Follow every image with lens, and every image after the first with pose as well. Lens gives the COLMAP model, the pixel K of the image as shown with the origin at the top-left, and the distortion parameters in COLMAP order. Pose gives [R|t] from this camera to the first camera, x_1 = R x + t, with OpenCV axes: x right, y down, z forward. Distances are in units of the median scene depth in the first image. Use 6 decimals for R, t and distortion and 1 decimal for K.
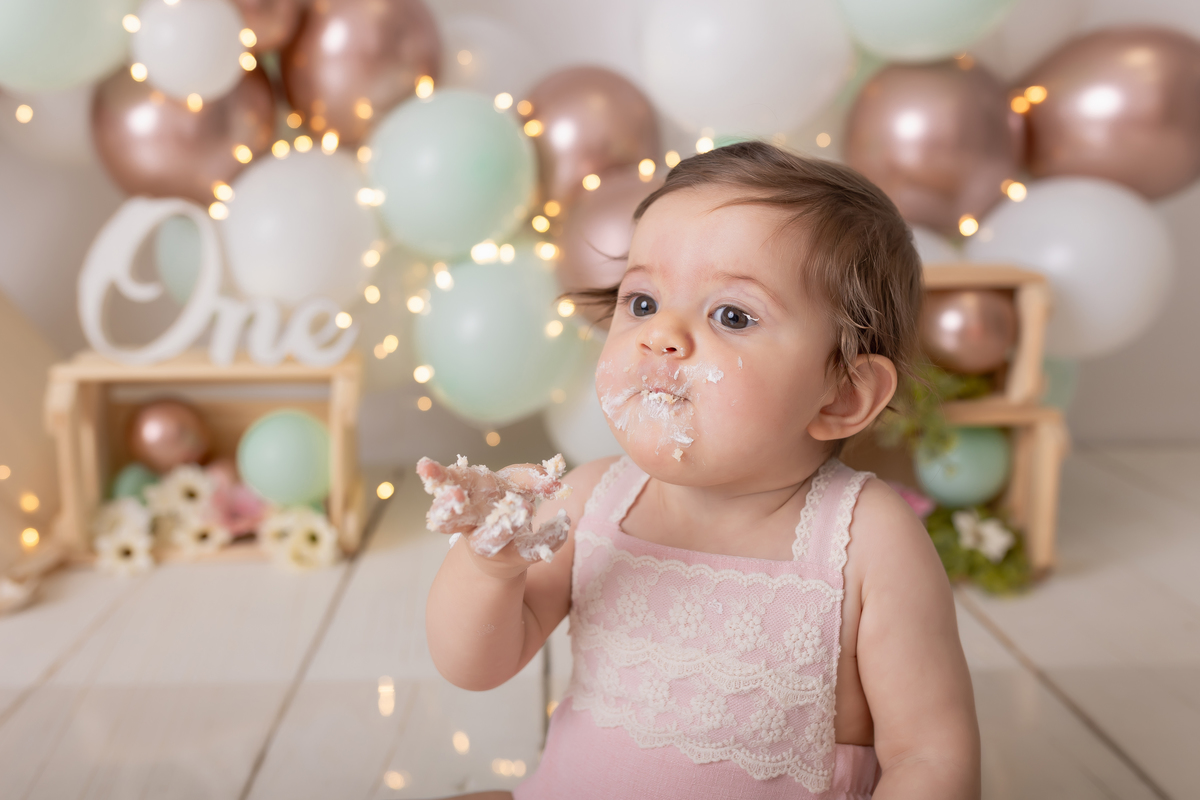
lens RADIAL K [[1217.7, 0, 603.9], [0, 1217.7, 403.9], [0, 0, 1]] dist [0.008873, 0.011428]
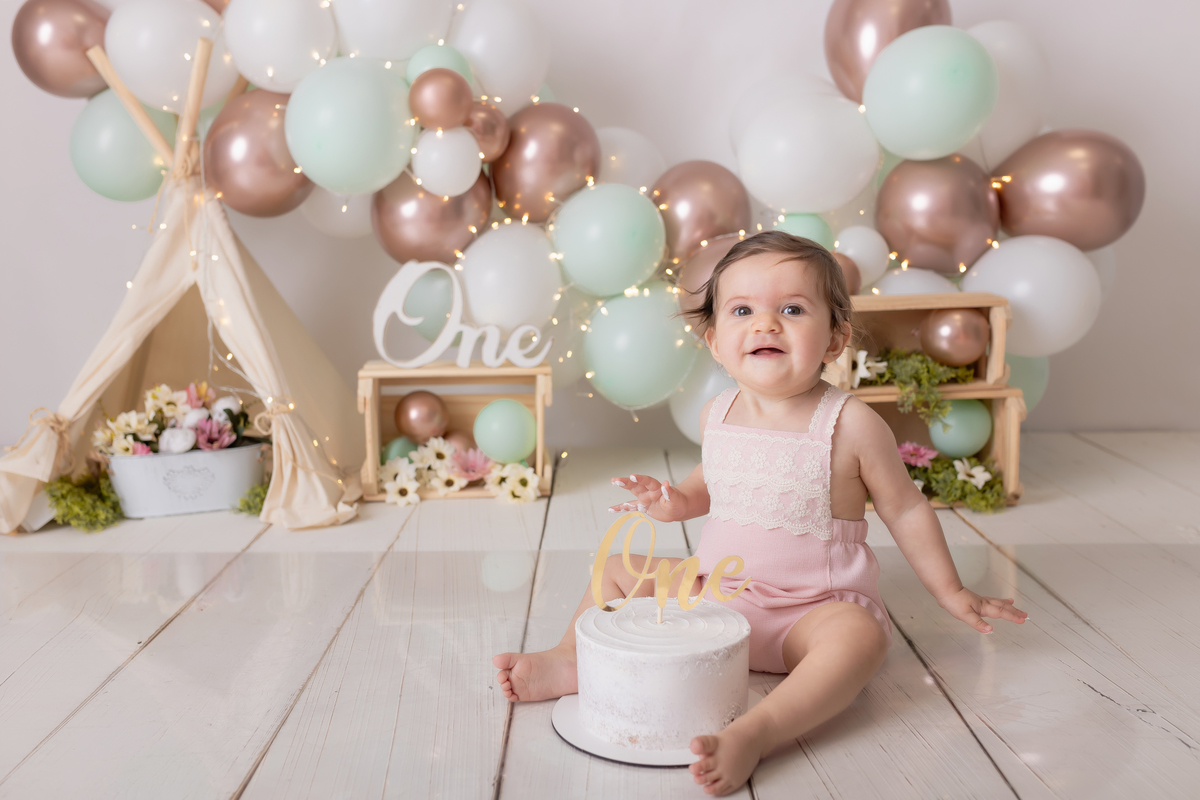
lens RADIAL K [[1217.7, 0, 603.9], [0, 1217.7, 403.9], [0, 0, 1]] dist [0.008873, 0.011428]
pose [[0.997822, -0.010972, -0.065047, -0.039469], [0.008612, 0.999298, -0.036458, 0.068357], [0.065401, 0.035819, 0.997216, -0.494705]]
